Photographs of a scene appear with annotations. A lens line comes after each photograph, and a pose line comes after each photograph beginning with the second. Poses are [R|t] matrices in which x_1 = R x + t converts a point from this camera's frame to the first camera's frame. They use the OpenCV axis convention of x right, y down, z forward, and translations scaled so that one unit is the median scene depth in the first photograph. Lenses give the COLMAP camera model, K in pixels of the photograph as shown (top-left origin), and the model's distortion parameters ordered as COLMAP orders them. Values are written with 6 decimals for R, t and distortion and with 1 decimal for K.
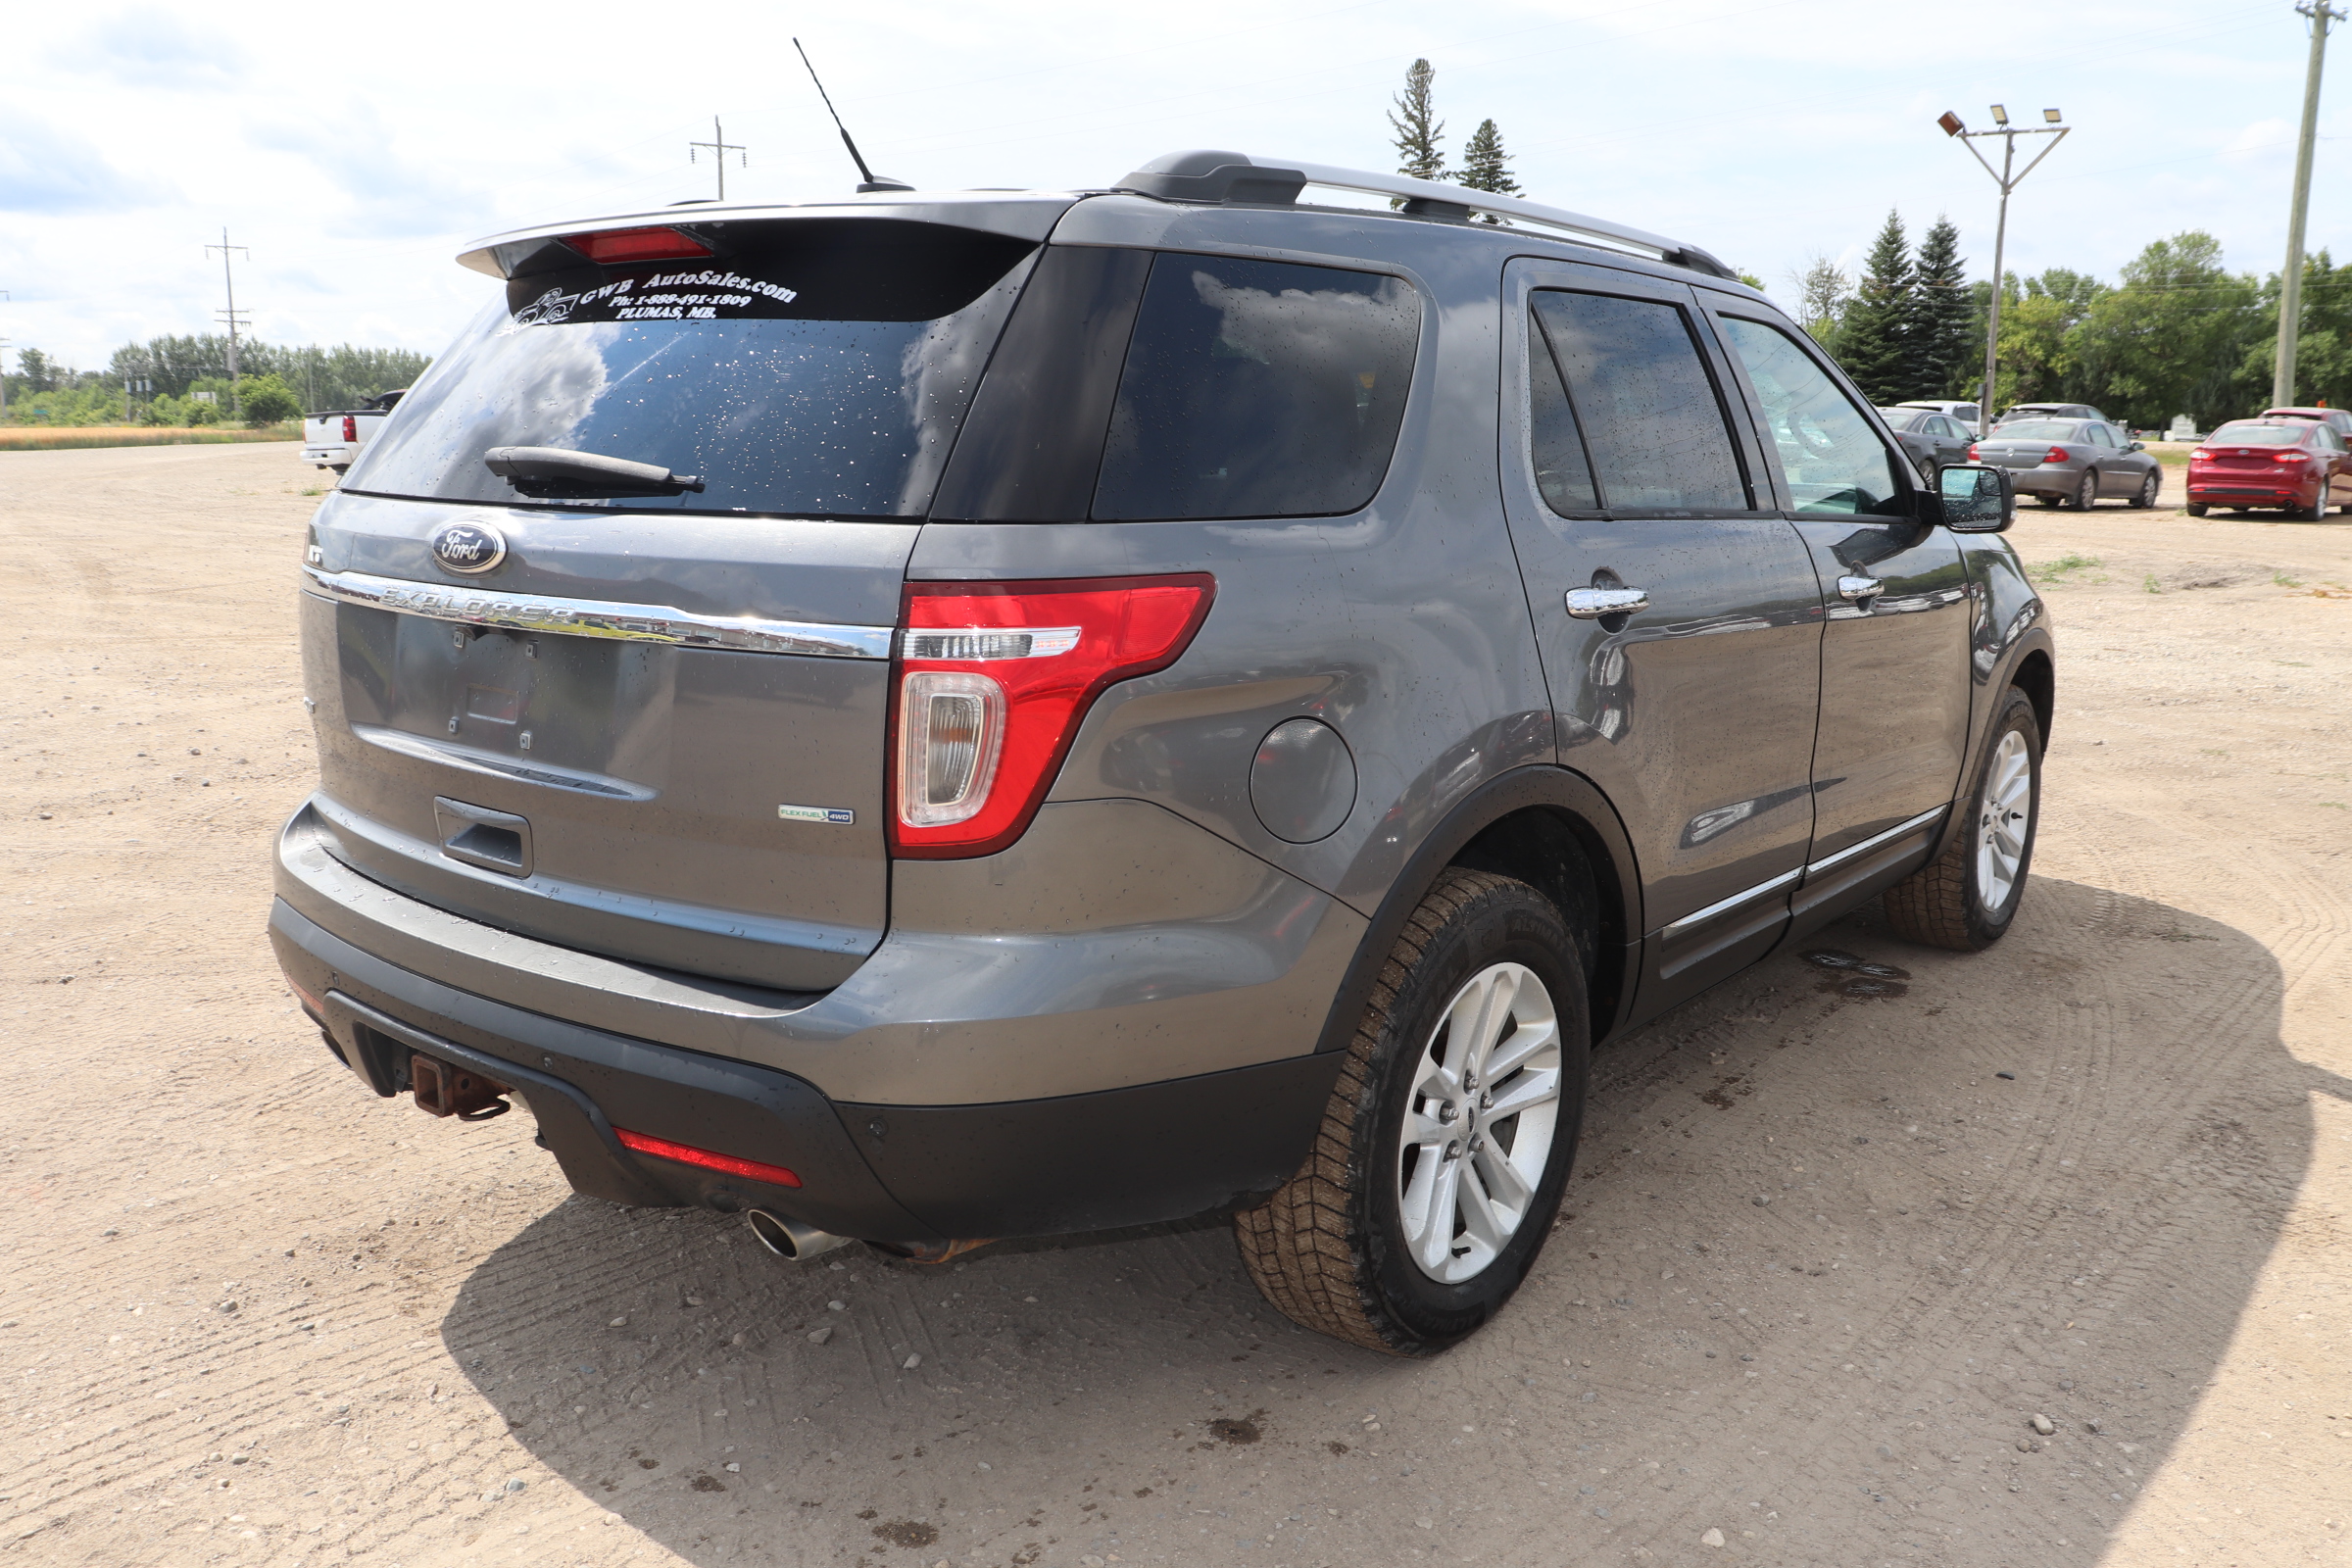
lens RADIAL K [[1964.0, 0, 1185.0], [0, 1964.0, 771.2], [0, 0, 1]] dist [-0.178516, 0.170258]
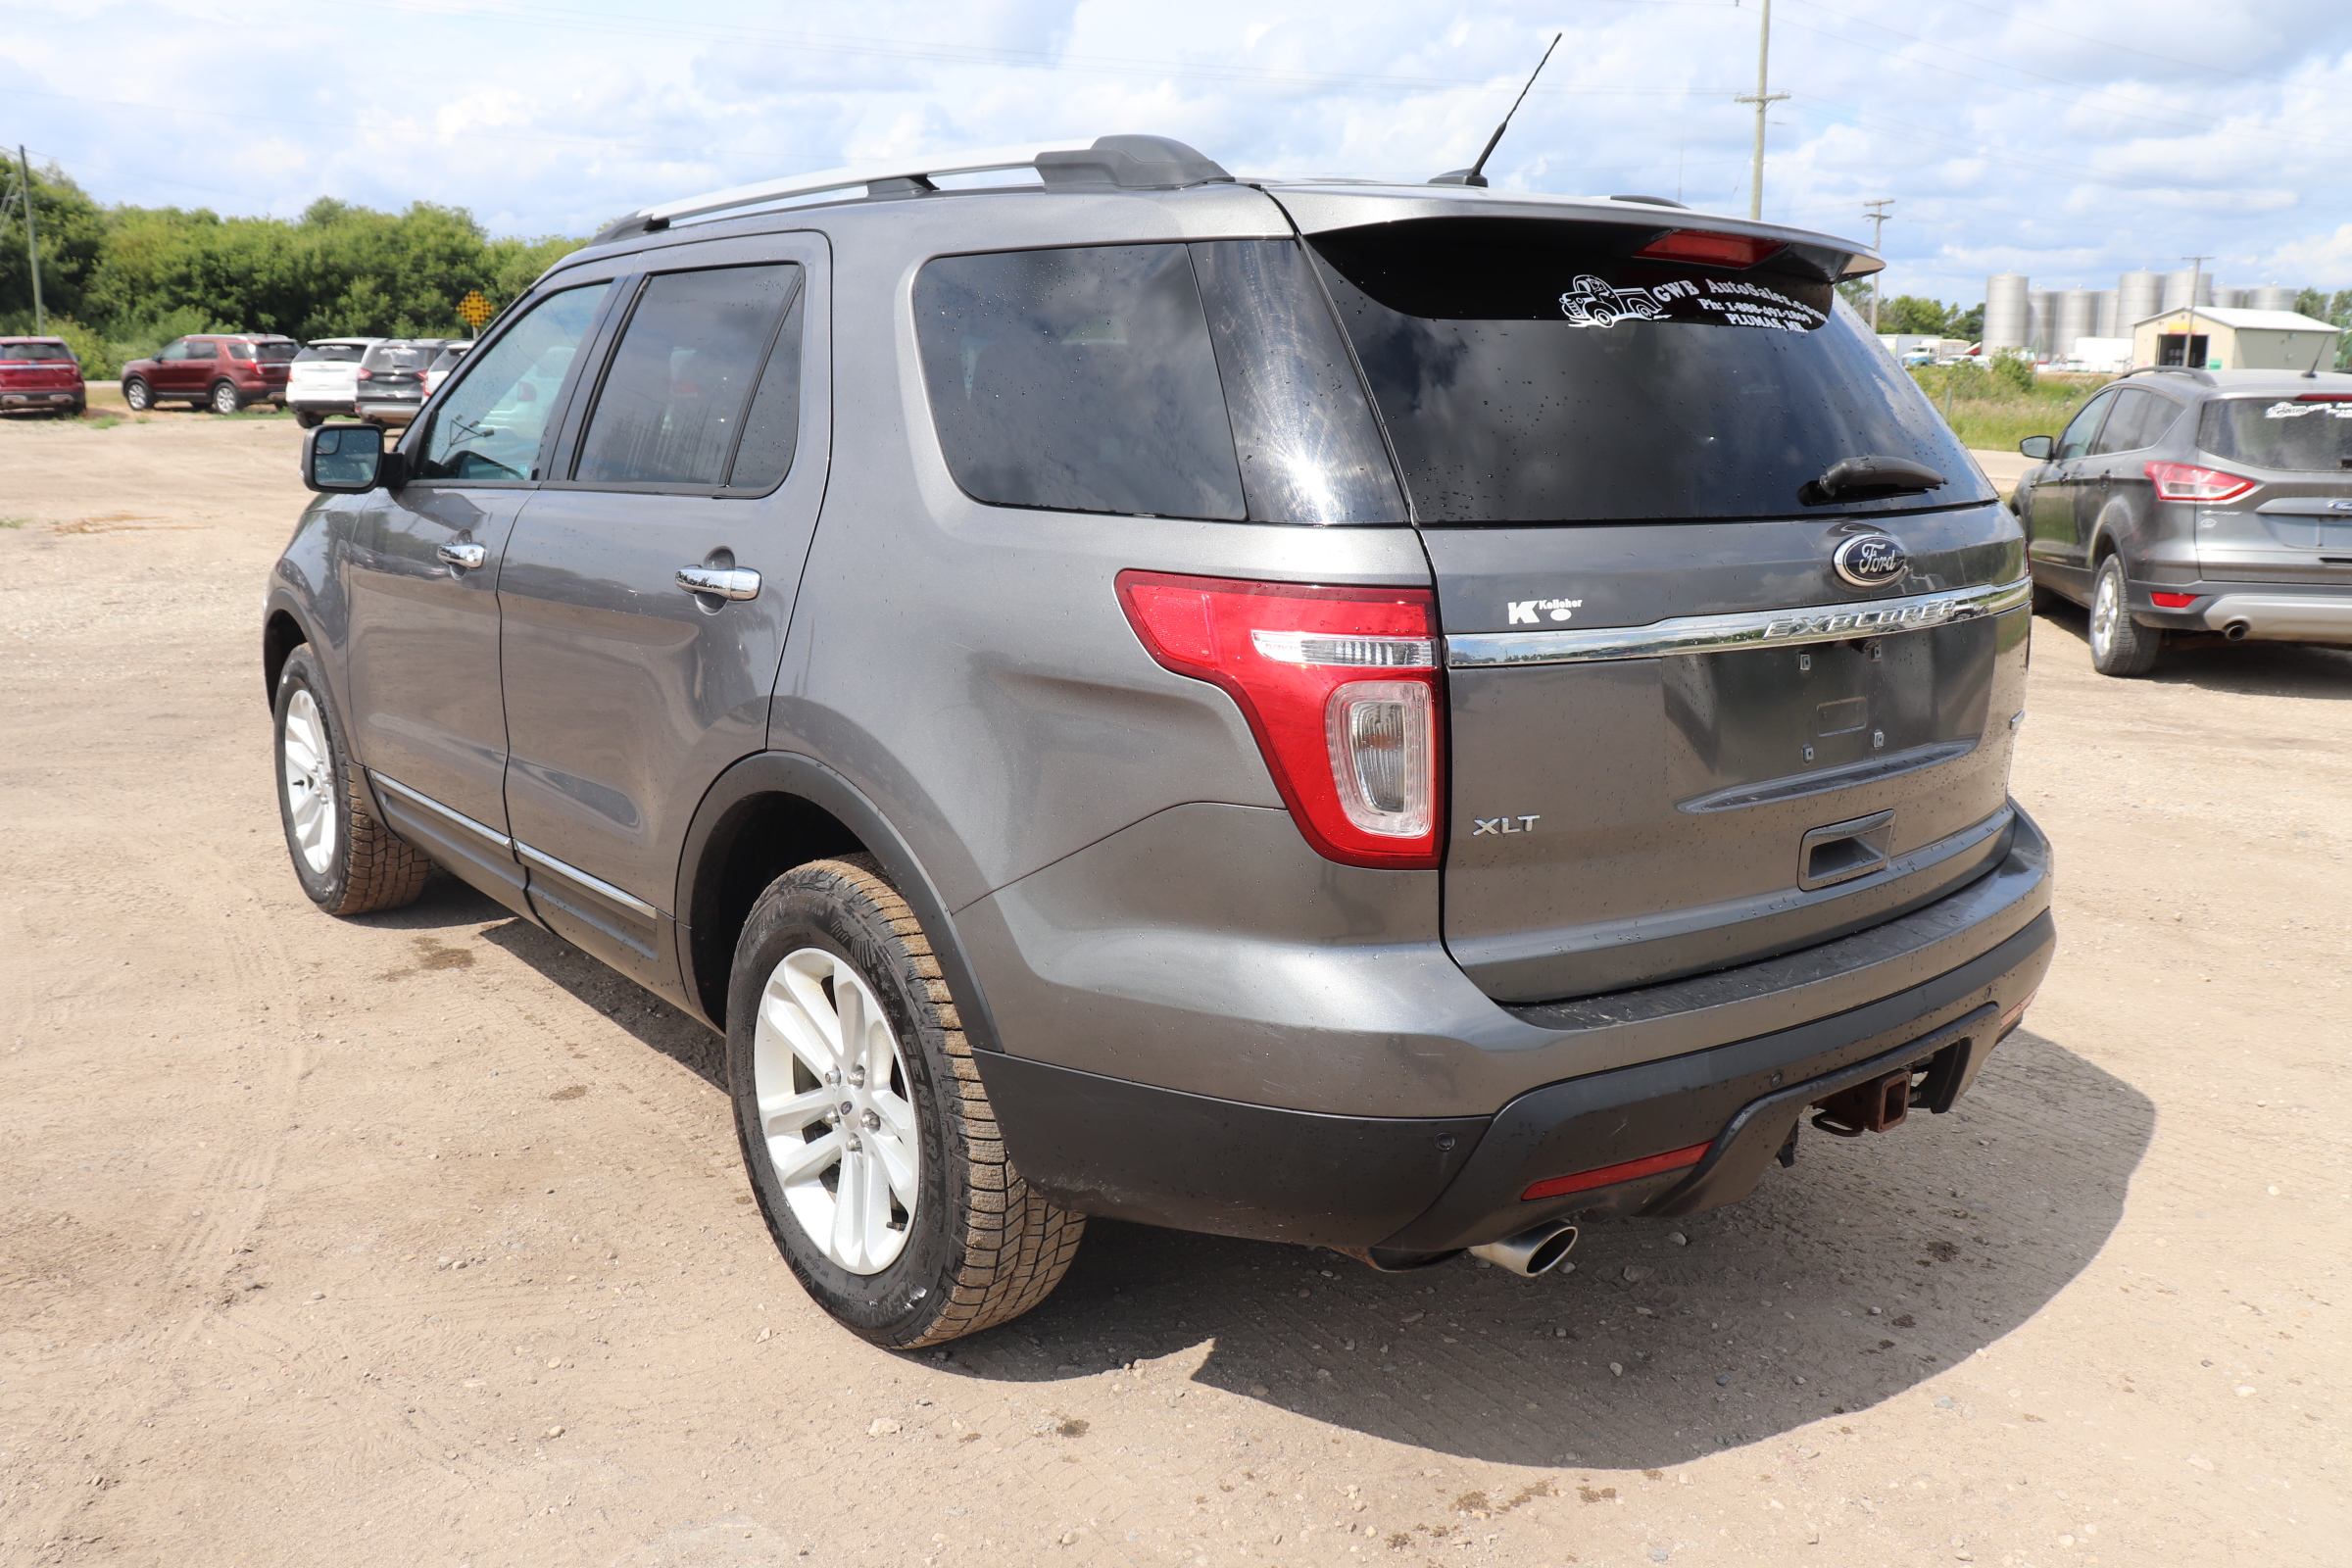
lens RADIAL K [[1964.0, 0, 1185.0], [0, 1964.0, 771.2], [0, 0, 1]] dist [-0.178516, 0.170258]
pose [[0.202269, -0.207250, 0.957149, -0.114466], [0.168124, 0.970190, 0.174545, -0.019705], [-0.964791, 0.125614, 0.231083, 0.090810]]
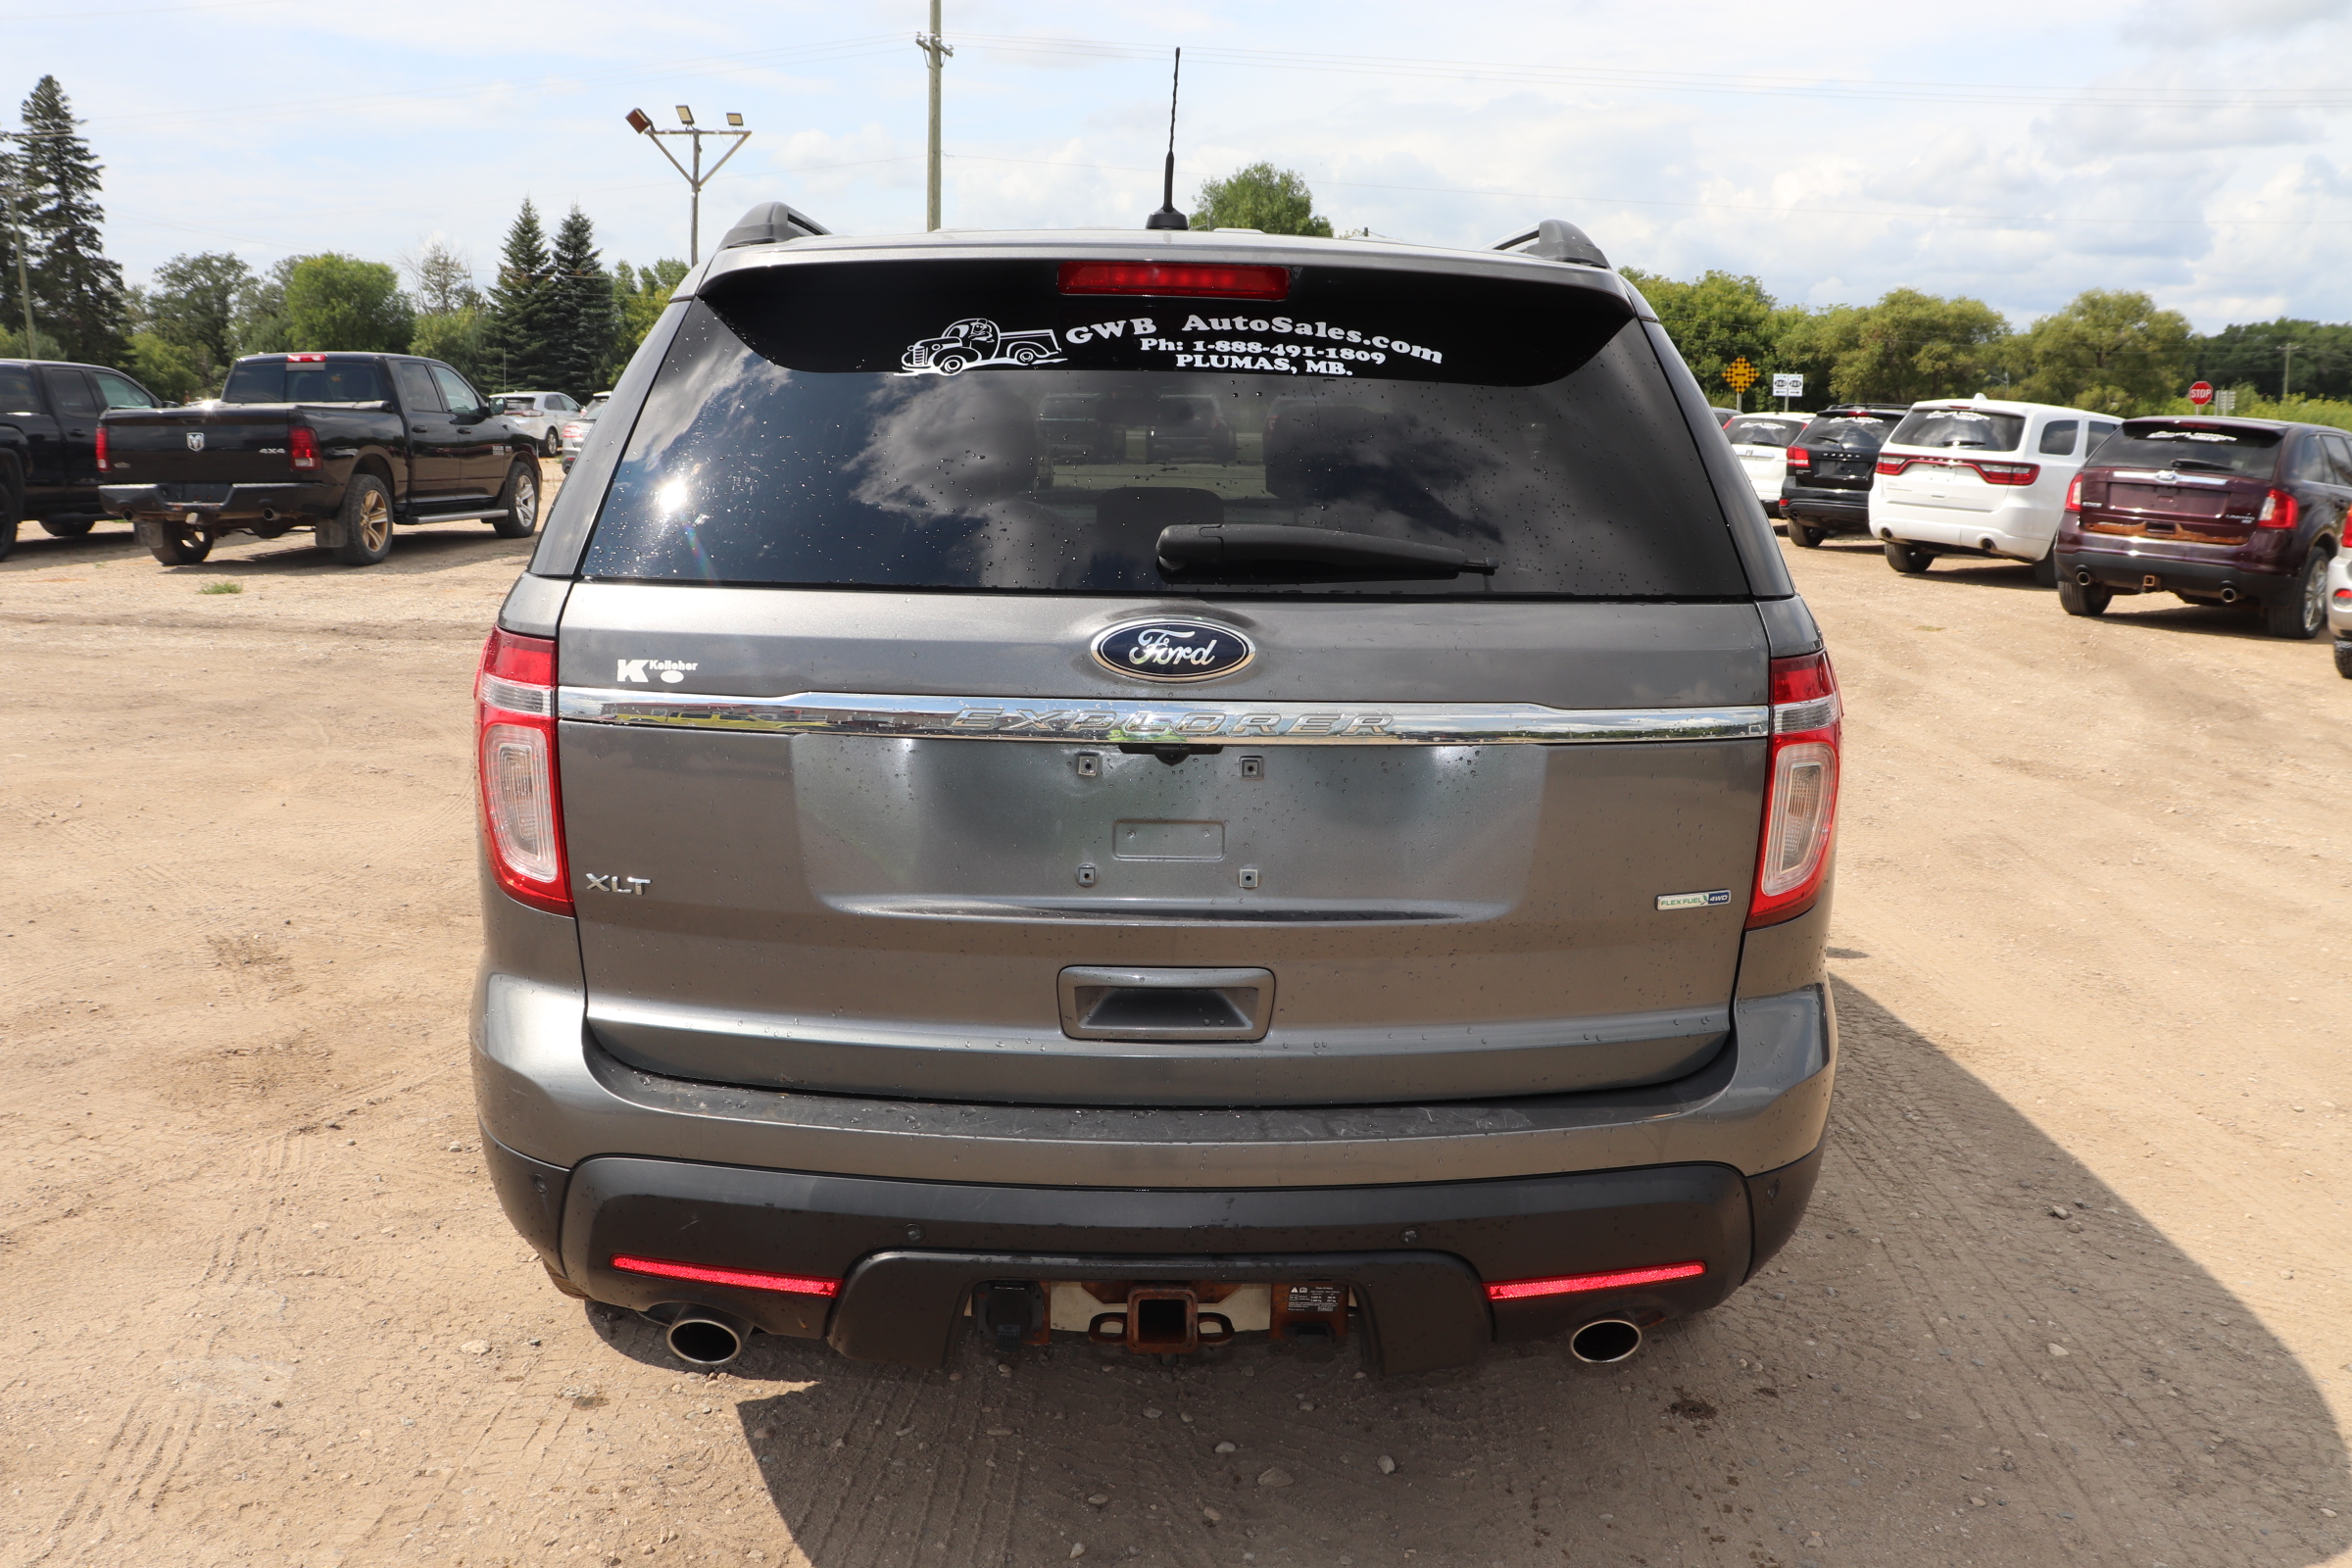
lens RADIAL K [[1964.0, 0, 1185.0], [0, 1964.0, 771.2], [0, 0, 1]] dist [-0.178516, 0.170258]
pose [[0.760198, -0.114754, 0.639477, -0.072828], [0.110190, 0.992791, 0.047164, -0.008488], [-0.640279, 0.034610, 0.767362, 0.029739]]
